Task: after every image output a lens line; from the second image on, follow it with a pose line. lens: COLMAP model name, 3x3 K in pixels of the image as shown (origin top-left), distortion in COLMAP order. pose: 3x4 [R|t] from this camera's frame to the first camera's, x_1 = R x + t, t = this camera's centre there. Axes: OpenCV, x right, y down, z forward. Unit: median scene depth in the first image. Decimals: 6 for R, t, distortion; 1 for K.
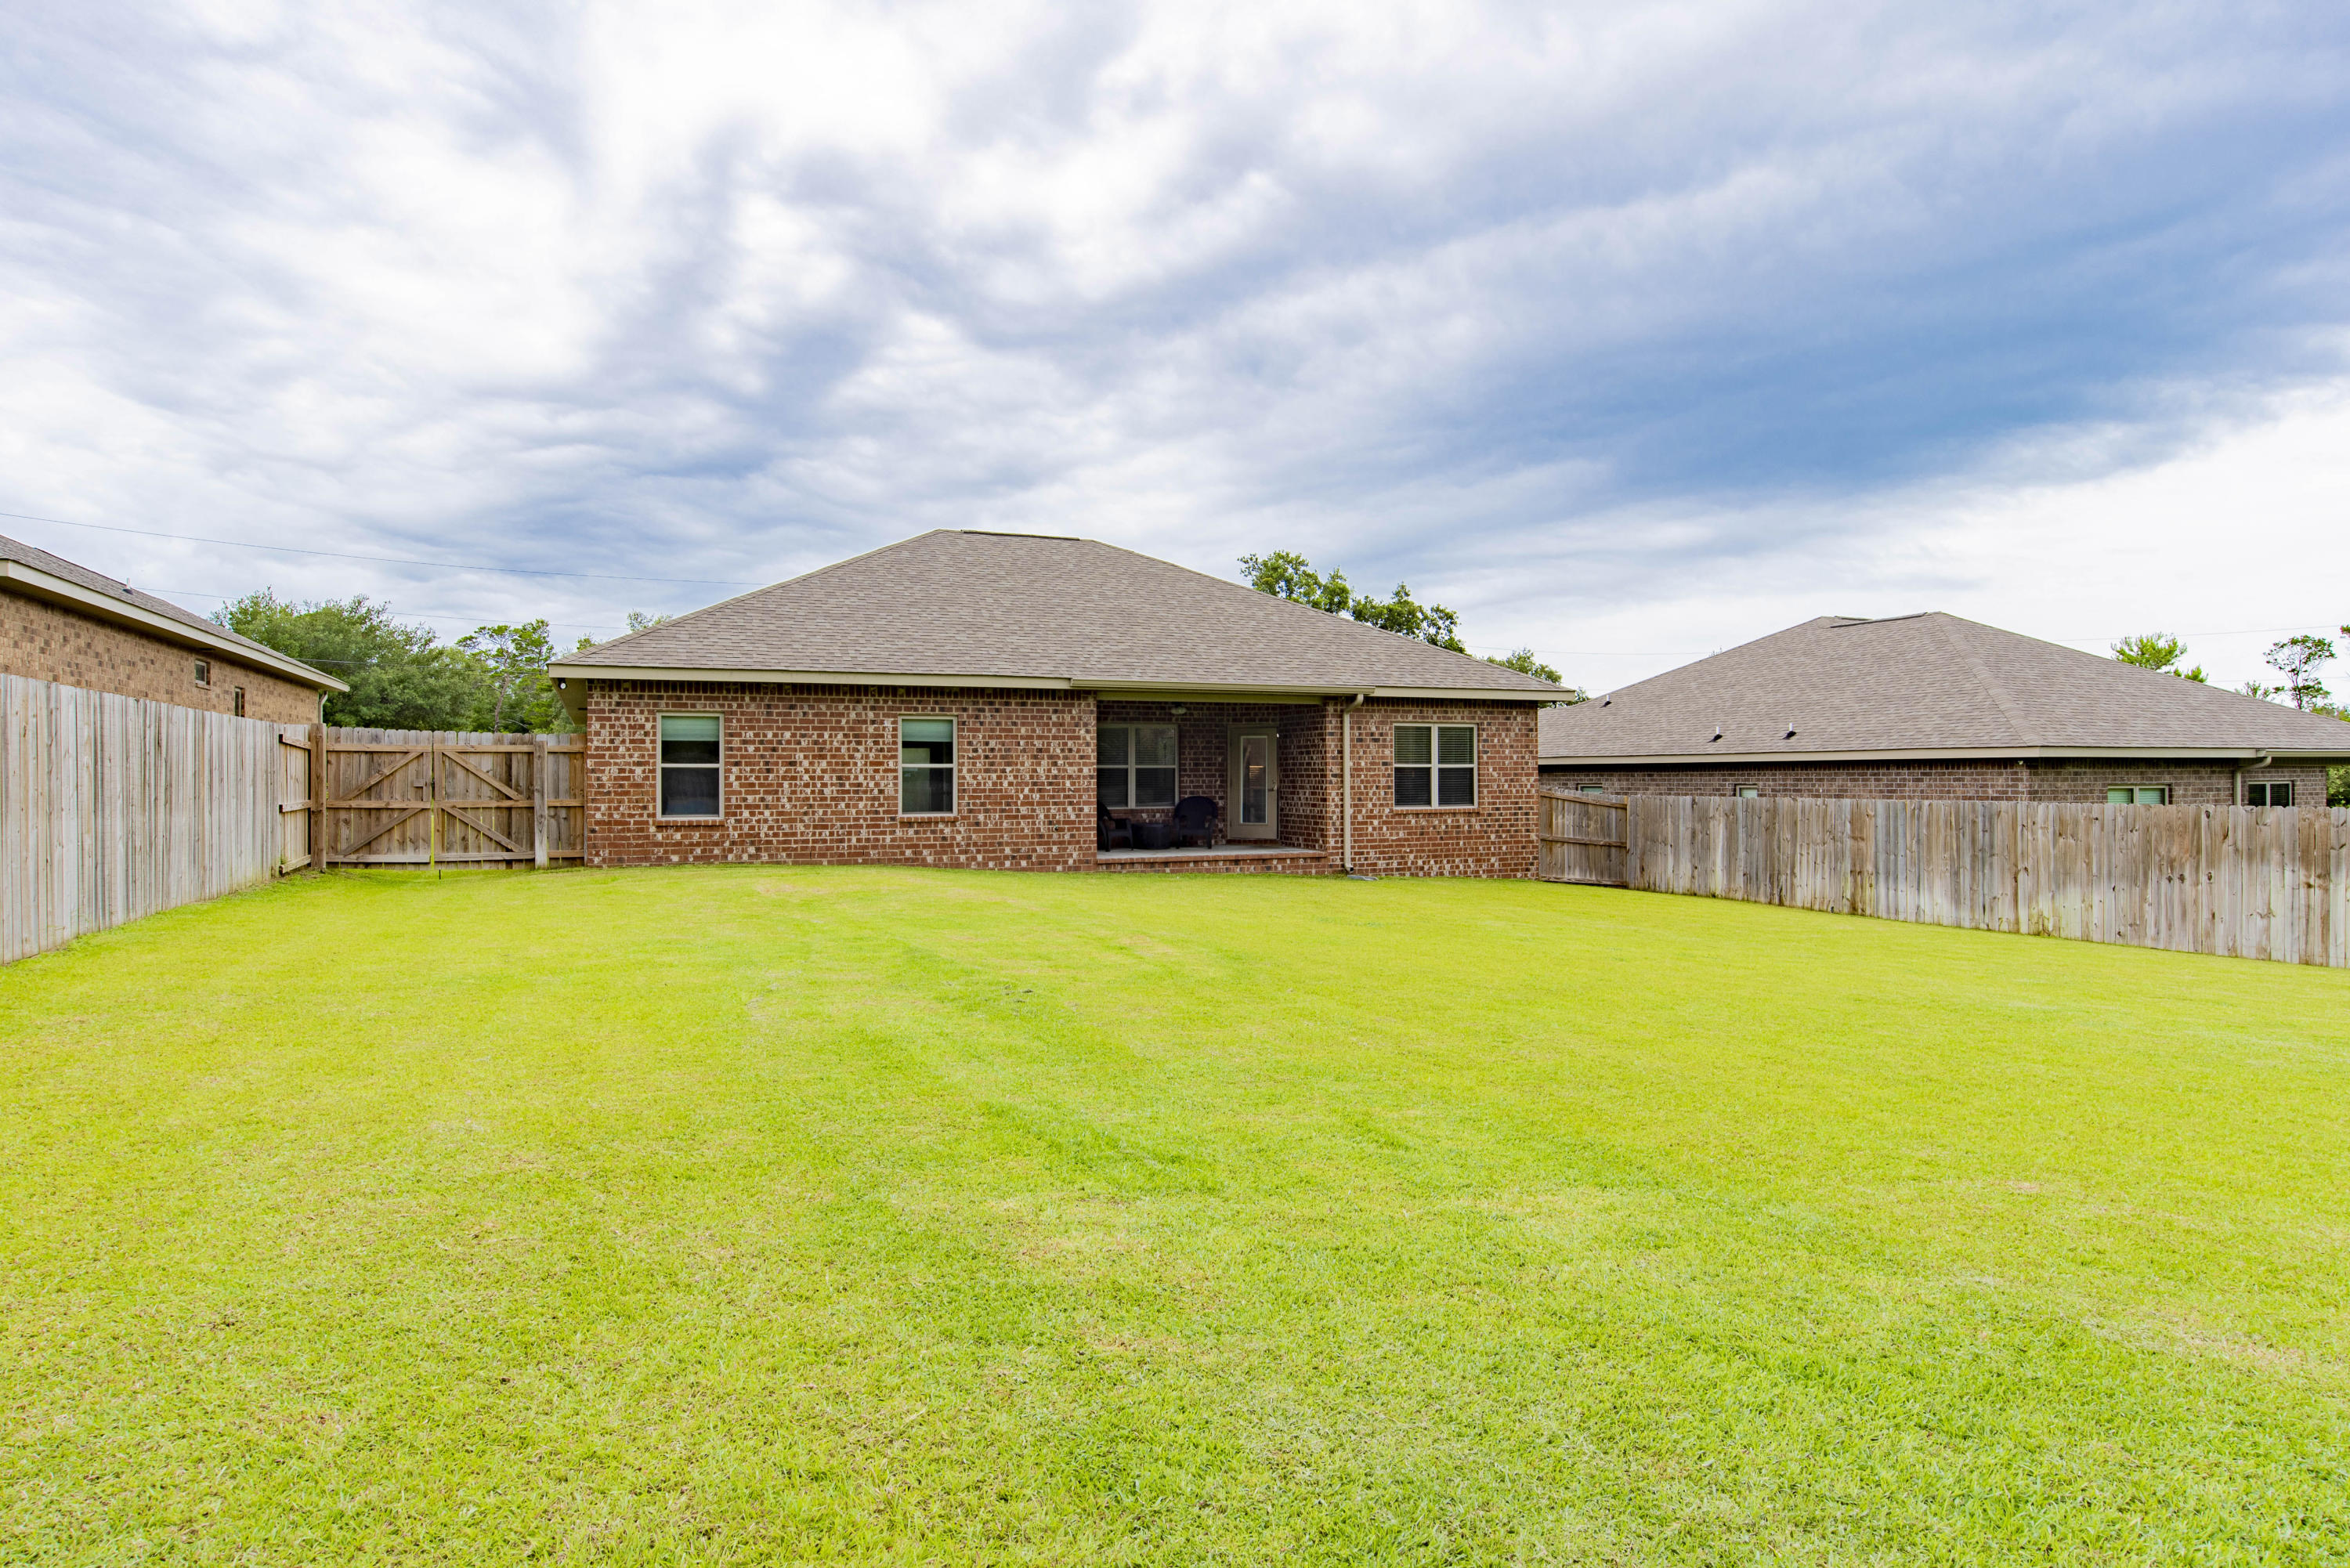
lens RADIAL K [[1332.4, 0, 1173.6], [0, 1332.4, 773.0], [0, 0, 1]] dist [-0.040885, 0.020726]
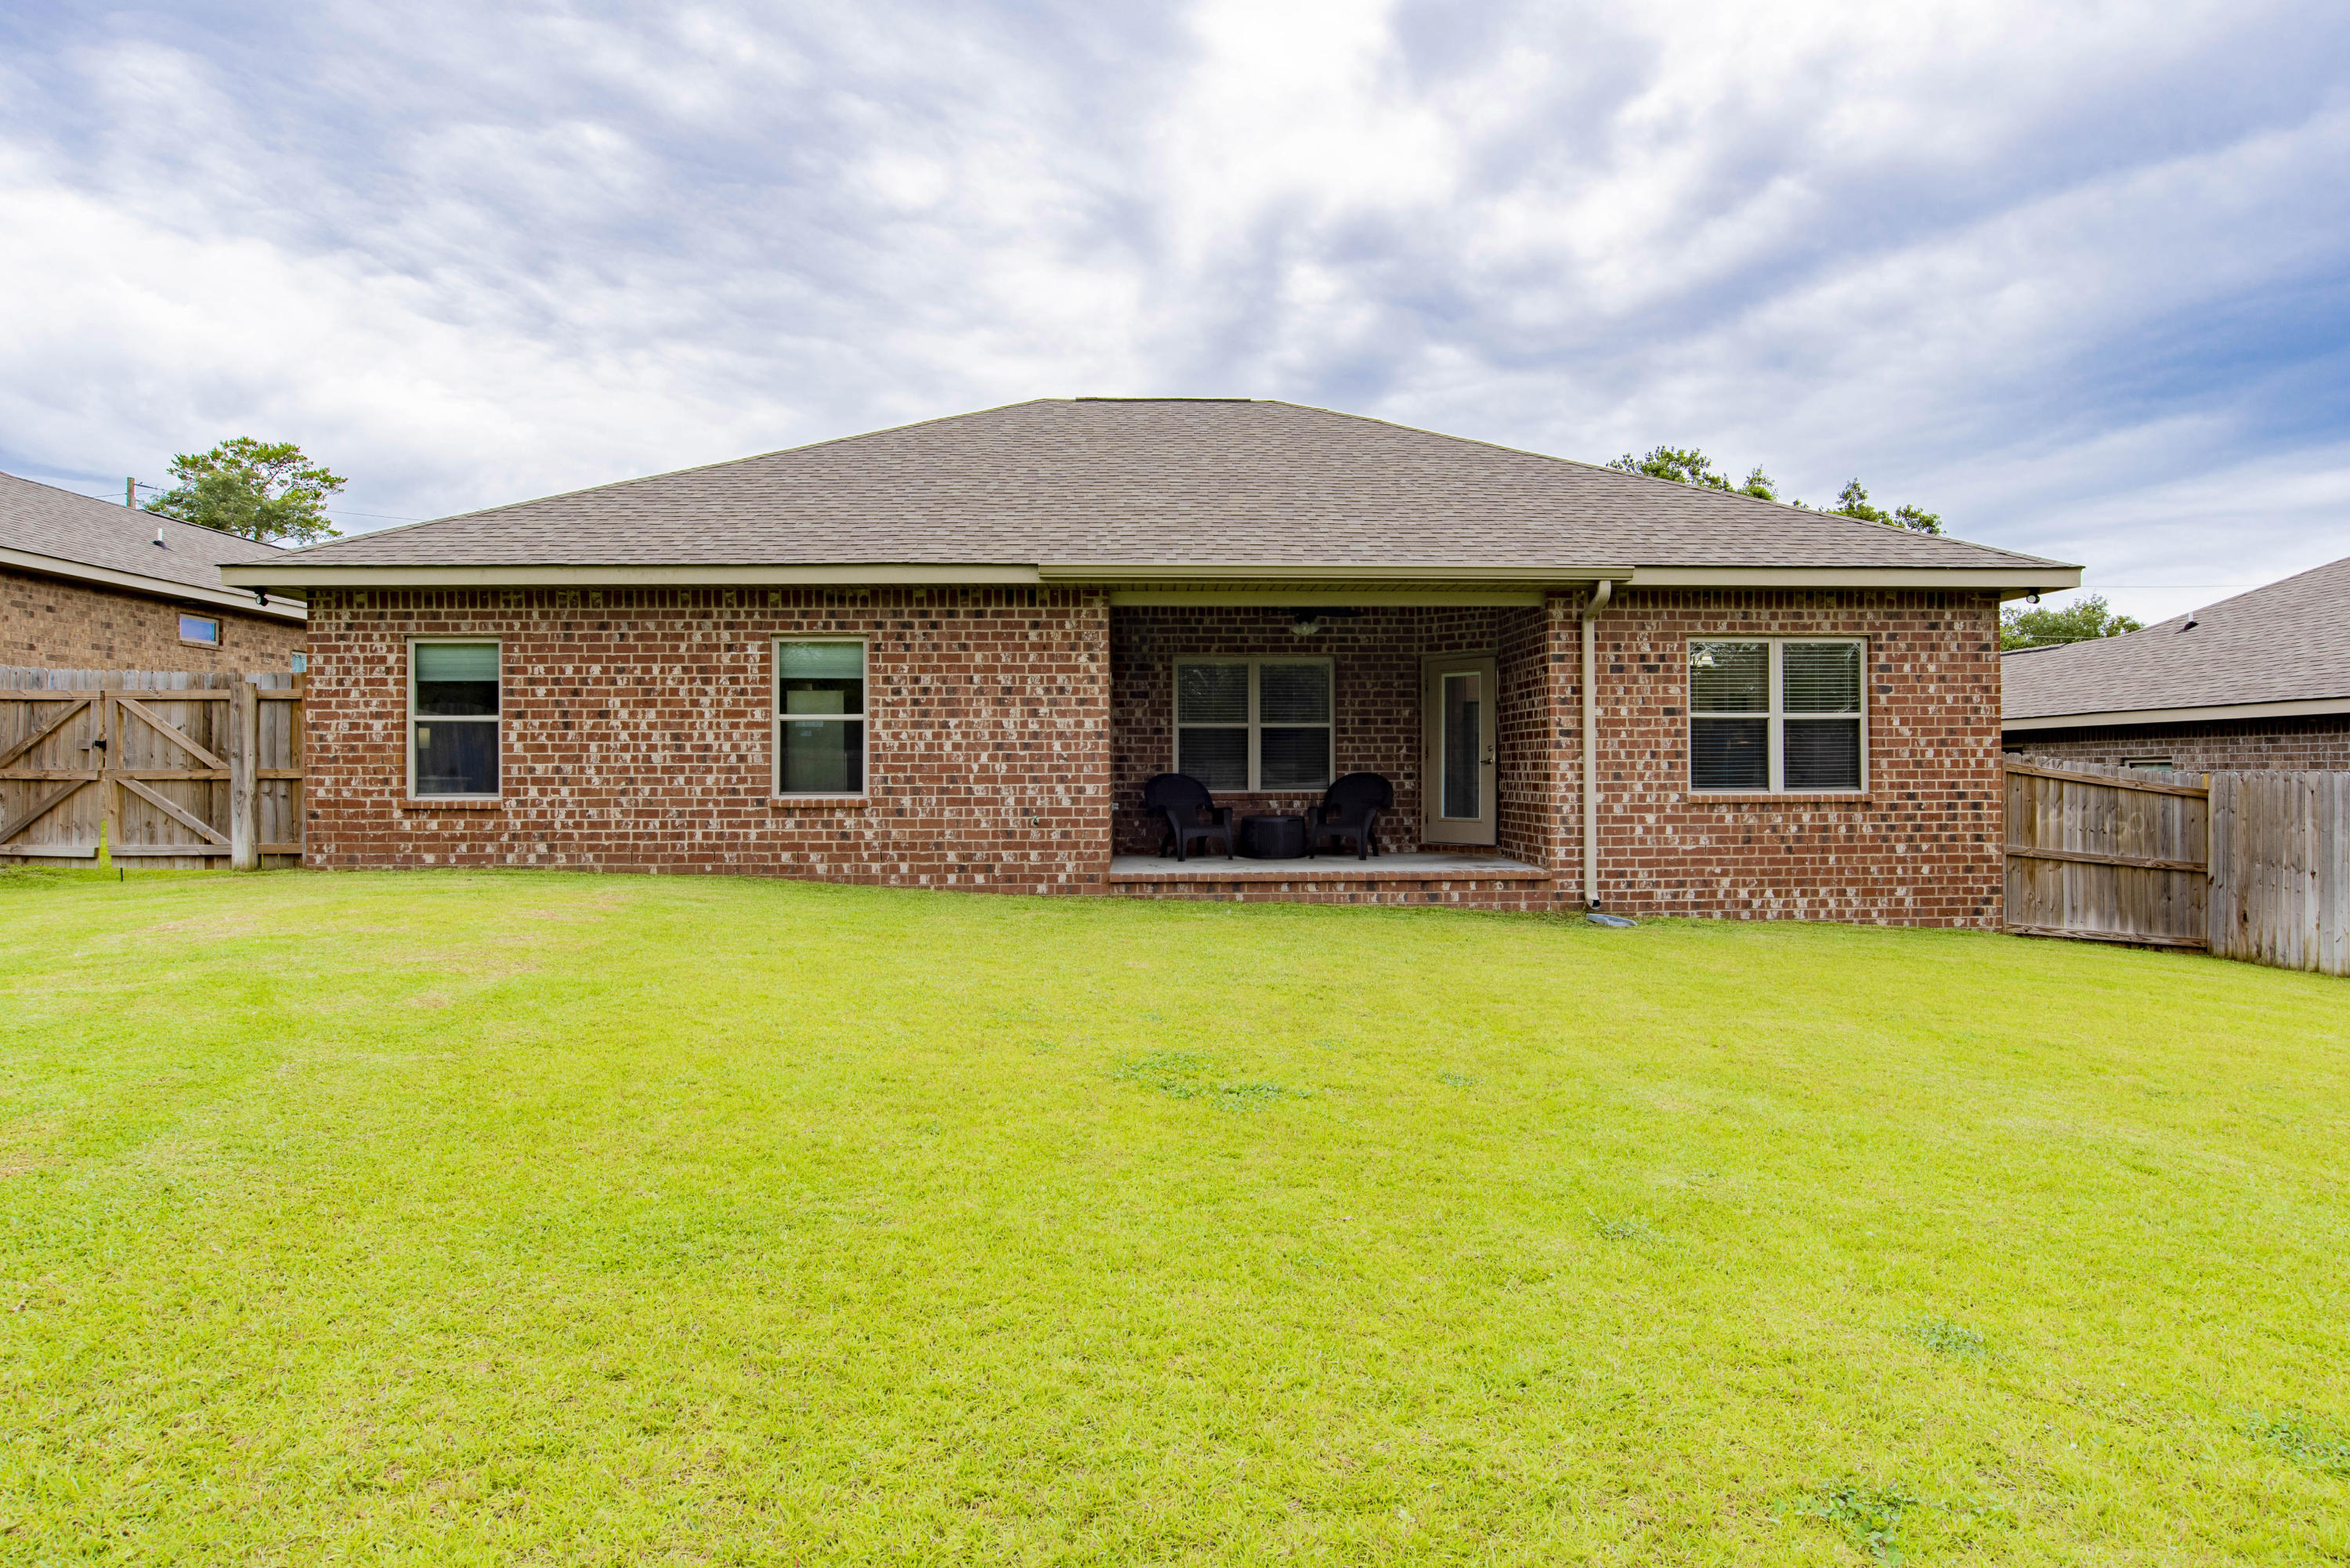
lens RADIAL K [[1332.4, 0, 1173.6], [0, 1332.4, 773.0], [0, 0, 1]] dist [-0.040885, 0.020726]
pose [[0.932472, -0.000283, -0.361242, 0.186045], [0.001522, 0.999994, 0.003144, 0.018302], [0.361239, -0.003481, 0.932467, 0.470431]]
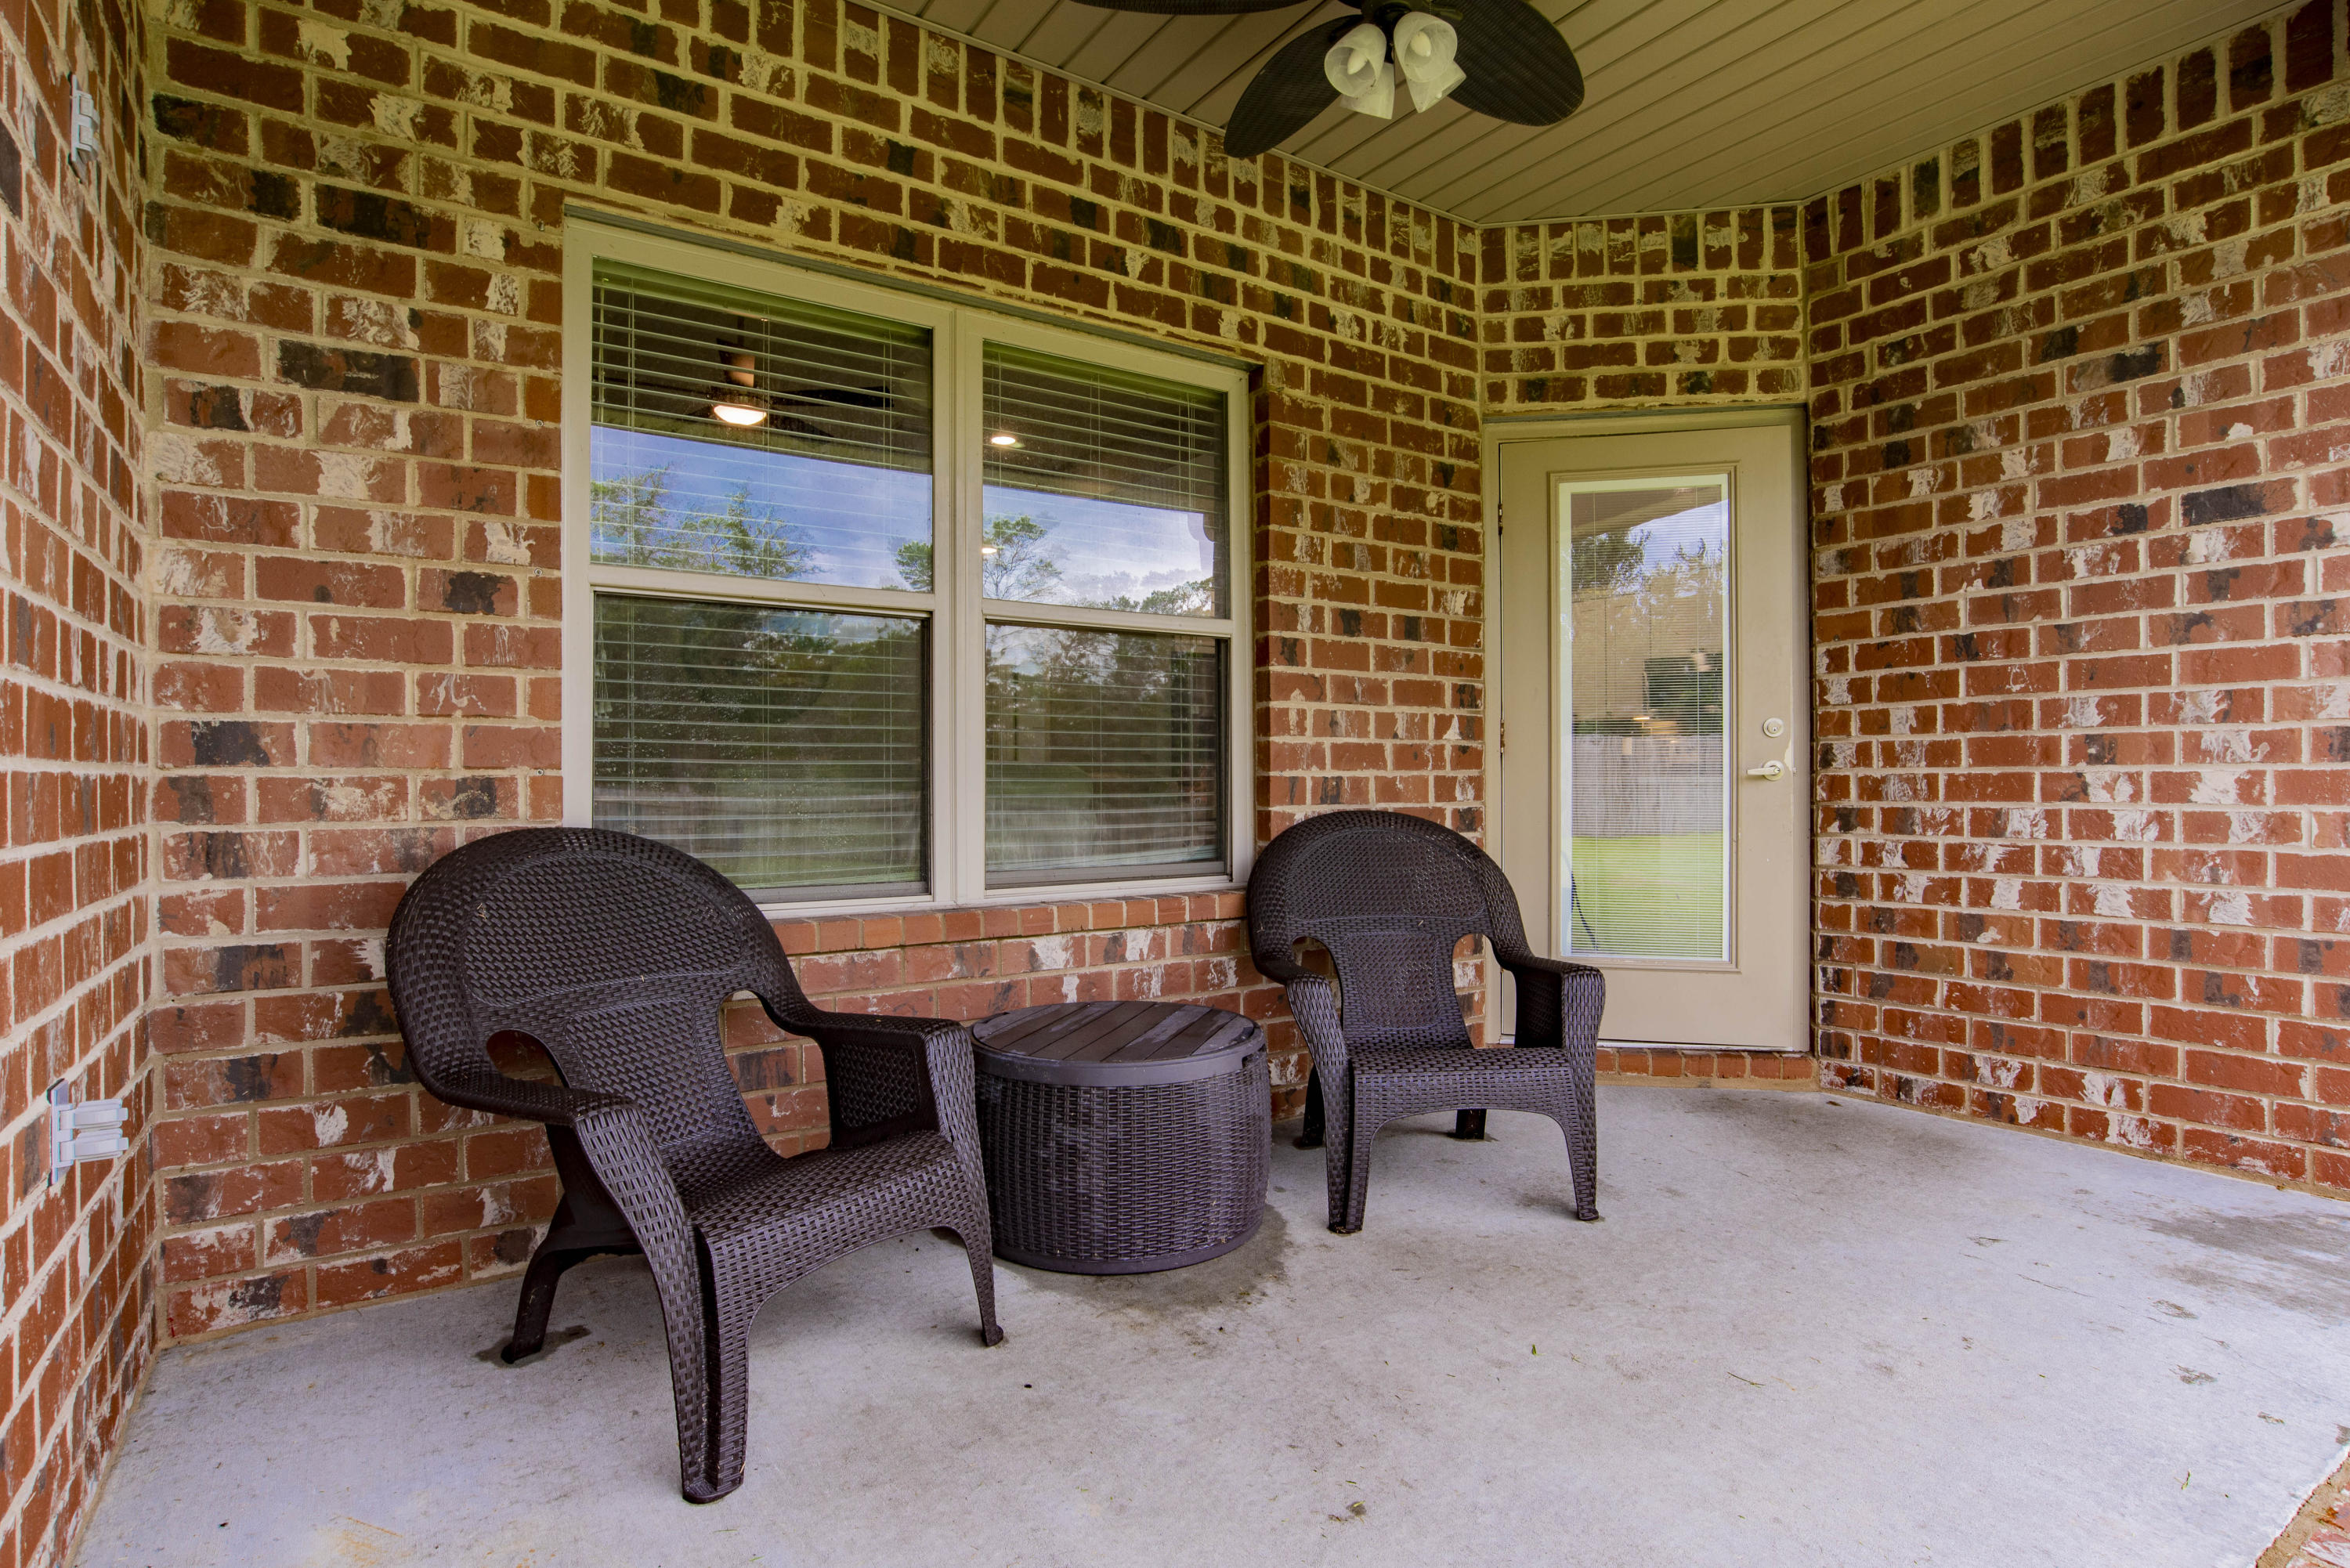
lens RADIAL K [[1190.2, 0, 1187.4], [0, 1190.2, 777.2], [0, 0, 1]] dist [-0.048234, 0.018506]
pose [[0.979897, 0.000100, 0.199503, -0.038640], [-0.000012, 1.000000, -0.000438, 0.015755], [-0.199503, 0.000427, 0.979897, 1.018957]]
